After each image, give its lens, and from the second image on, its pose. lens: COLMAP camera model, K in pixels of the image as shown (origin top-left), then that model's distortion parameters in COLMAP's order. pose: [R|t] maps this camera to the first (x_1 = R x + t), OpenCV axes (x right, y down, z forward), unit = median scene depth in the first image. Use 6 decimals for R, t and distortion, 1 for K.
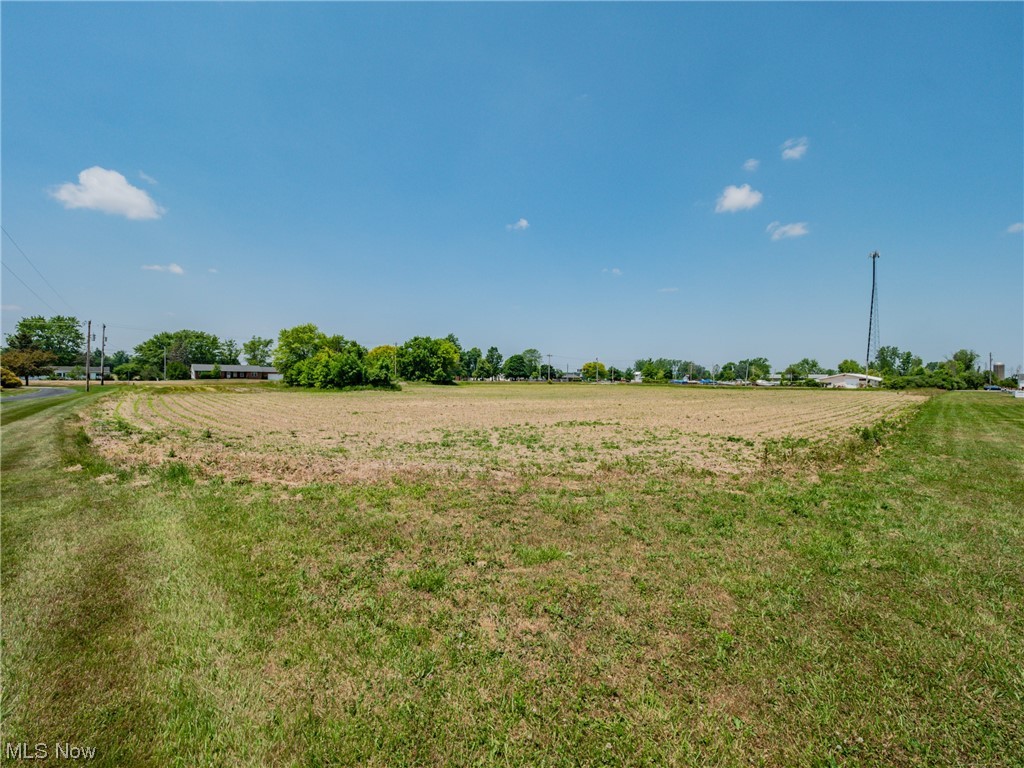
lens RADIAL K [[412.4, 0, 510.8], [0, 412.4, 384.5], [0, 0, 1]] dist [-0.000688, -0.000055]
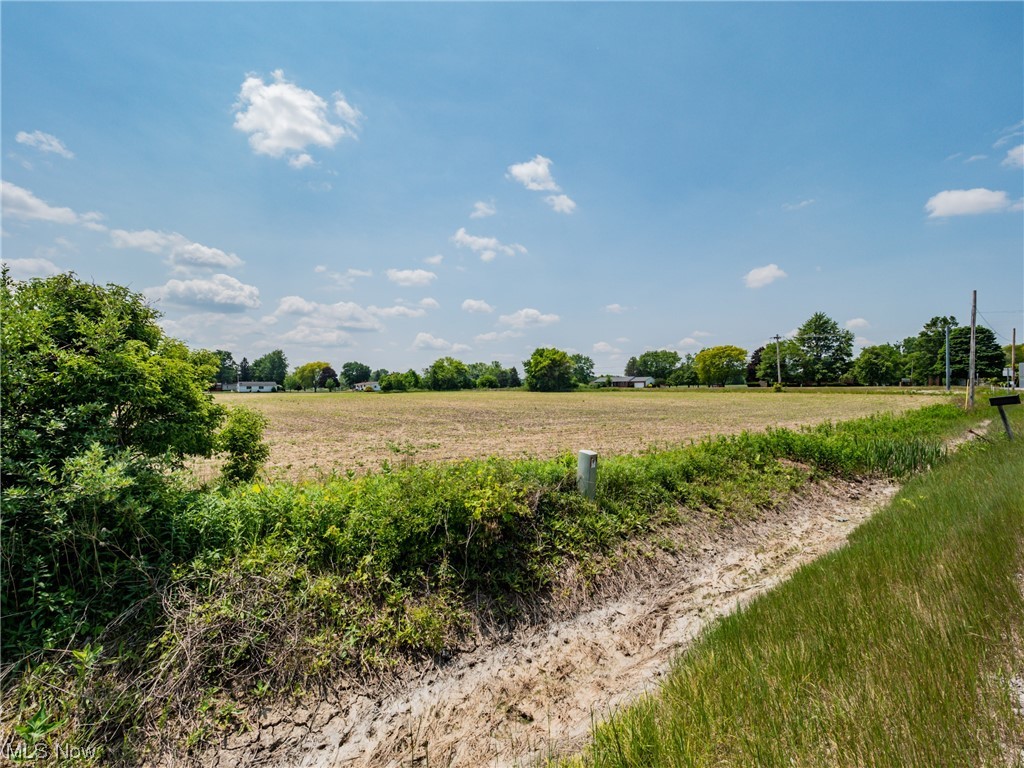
lens RADIAL K [[412.4, 0, 511.9], [0, 412.4, 387.7], [0, 0, 1]] dist [-0.000688, -0.000055]
pose [[-0.013287, -0.008029, -0.999879, 0.618132], [-0.005427, 0.999954, -0.007957, -0.000388], [0.999897, 0.005321, -0.013330, 0.666309]]
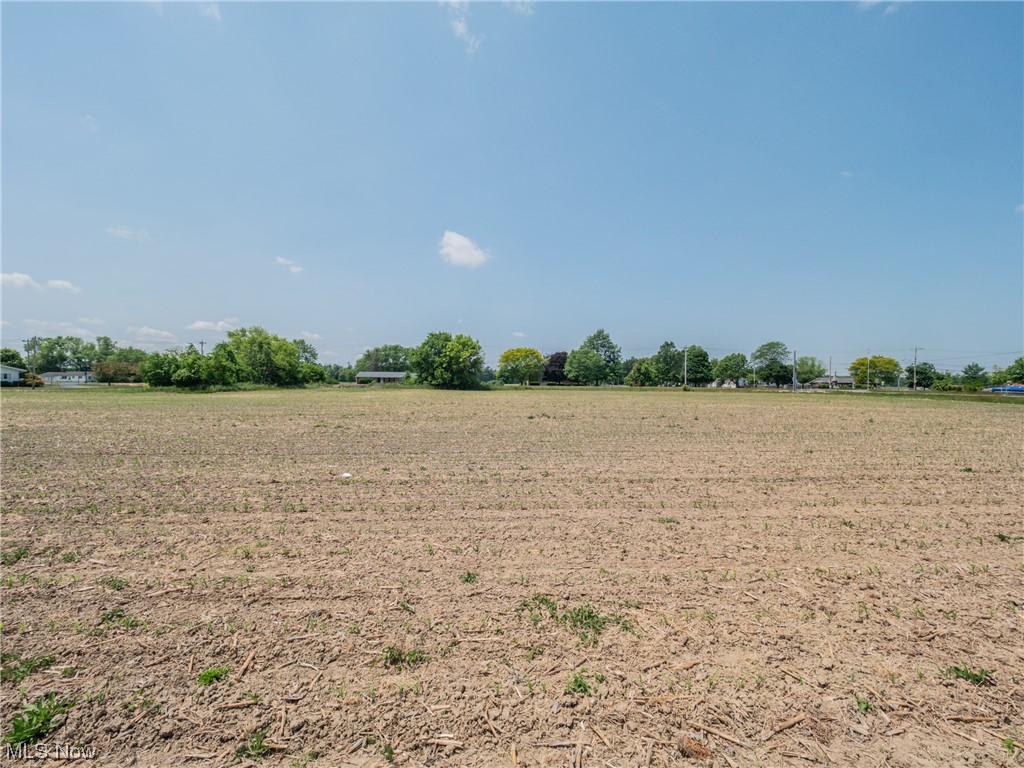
lens RADIAL K [[412.4, 0, 516.3], [0, 412.4, 382.7], [0, 0, 1]] dist [-0.000688, -0.000055]
pose [[0.788069, -0.002576, -0.615582, 0.285617], [-0.009712, 0.999815, -0.016617, -0.000619], [0.615510, 0.019074, 0.787898, 0.311864]]
